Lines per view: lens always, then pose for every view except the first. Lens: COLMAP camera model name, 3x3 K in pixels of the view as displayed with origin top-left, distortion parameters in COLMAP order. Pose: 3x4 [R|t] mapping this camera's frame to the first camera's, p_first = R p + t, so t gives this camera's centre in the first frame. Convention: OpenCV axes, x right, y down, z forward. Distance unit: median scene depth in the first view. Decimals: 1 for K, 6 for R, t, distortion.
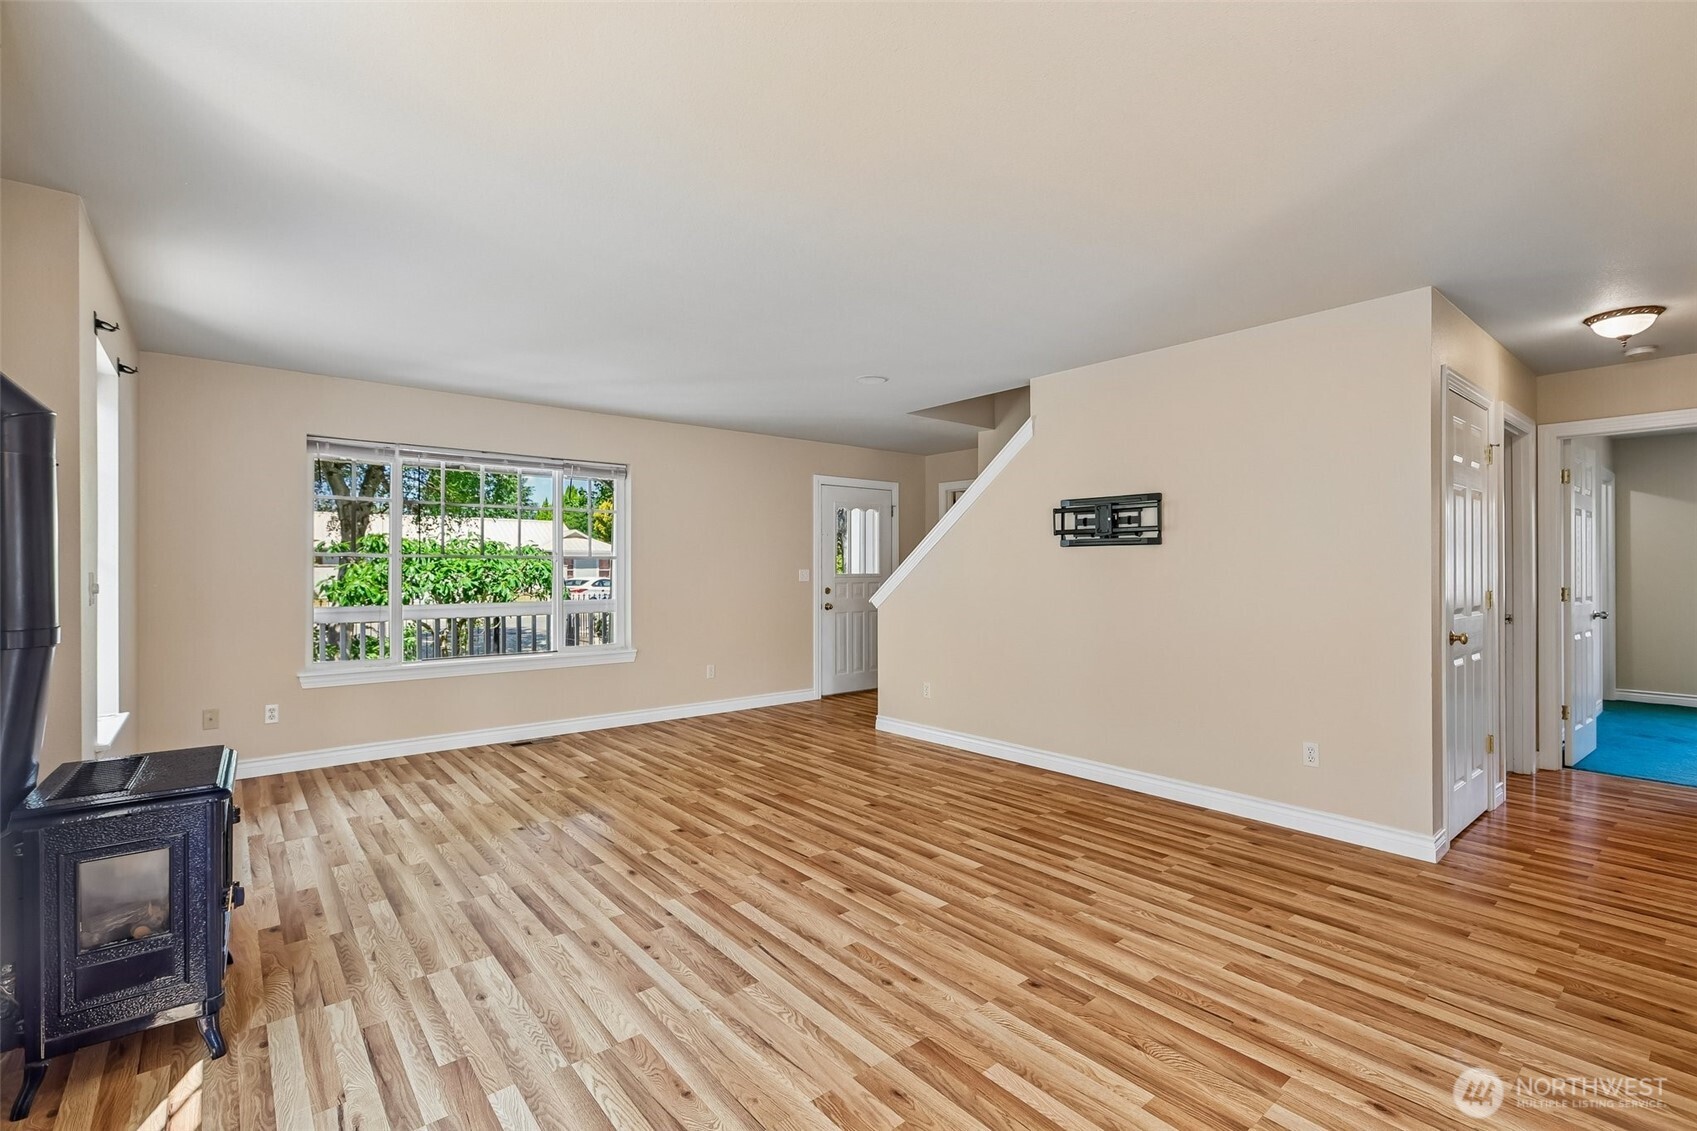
lens RADIAL K [[750.2, 0, 855.4], [0, 750.2, 568.6], [0, 0, 1]] dist [0.000400, 0.000638]
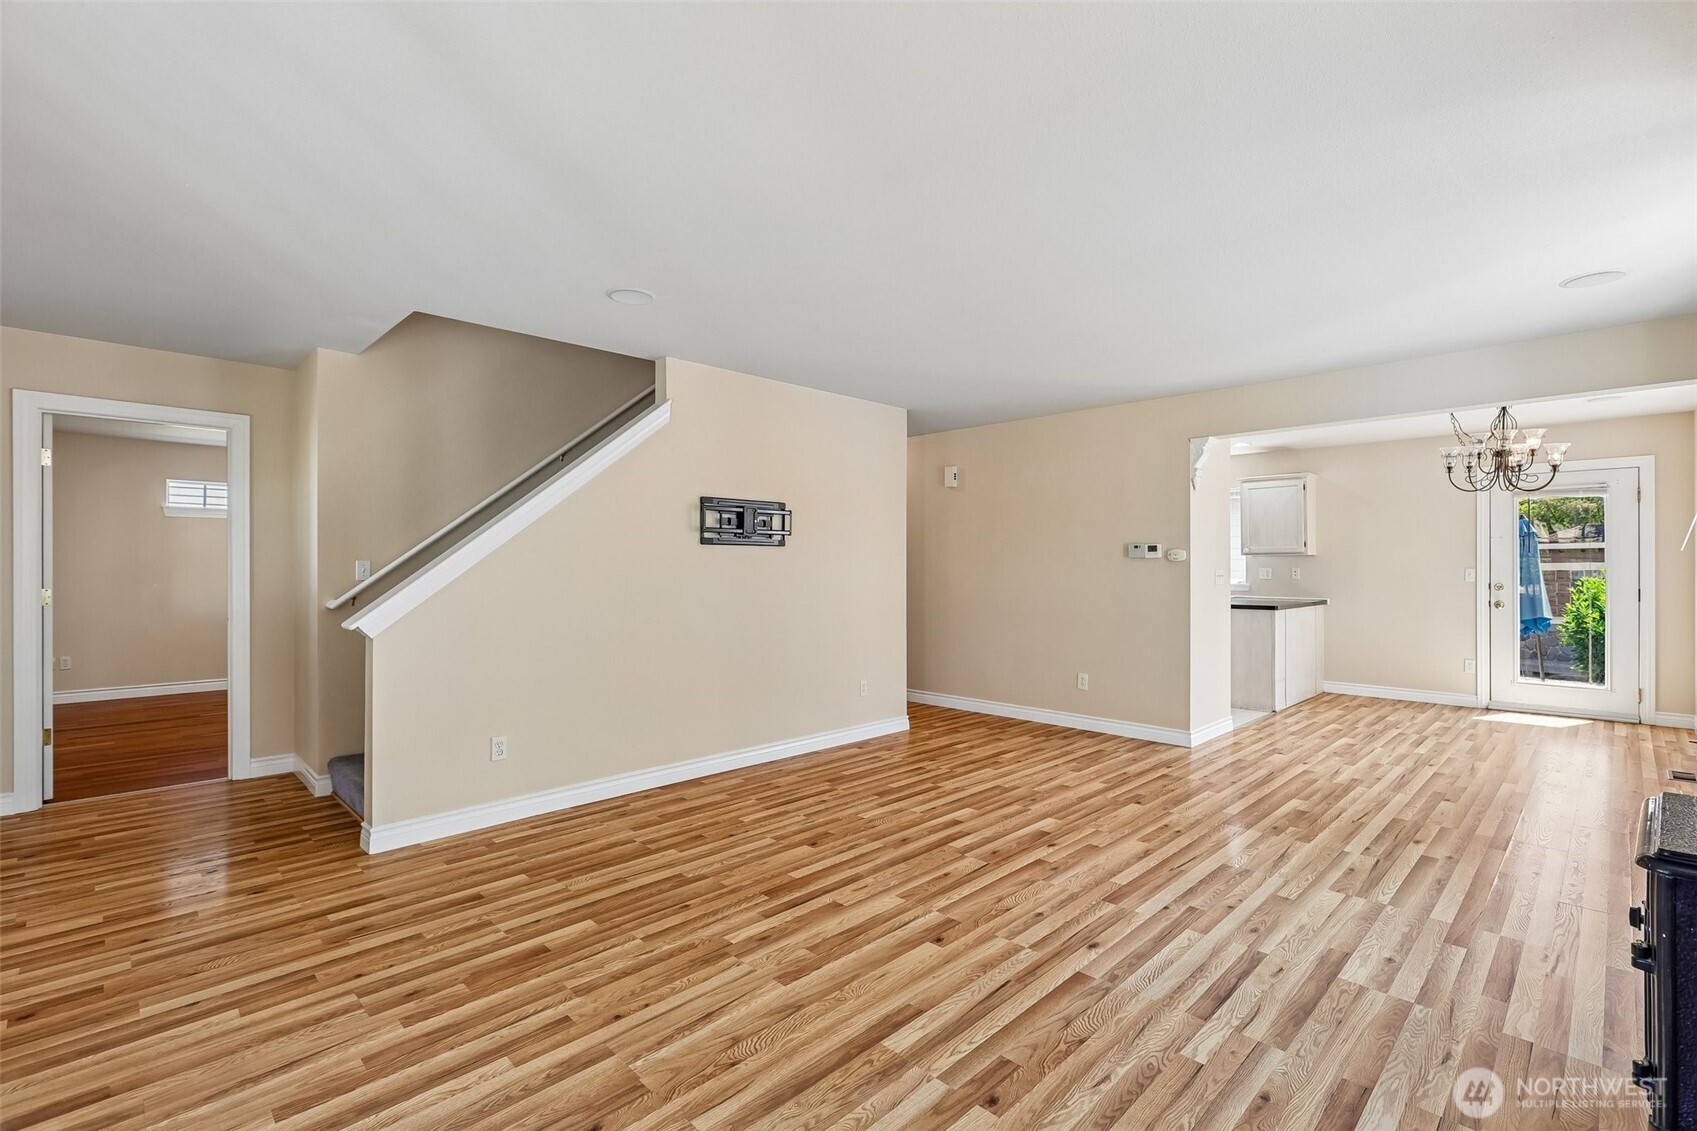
lens RADIAL K [[761.5, 0, 857.2], [0, 761.5, 567.6], [0, 0, 1]] dist [-0.000279, 0.000046]
pose [[-0.084206, 0.000584, 0.996448, -0.982192], [-0.000812, 0.999999, -0.000655, 0.002237], [-0.996448, -0.000864, -0.084205, 1.193424]]
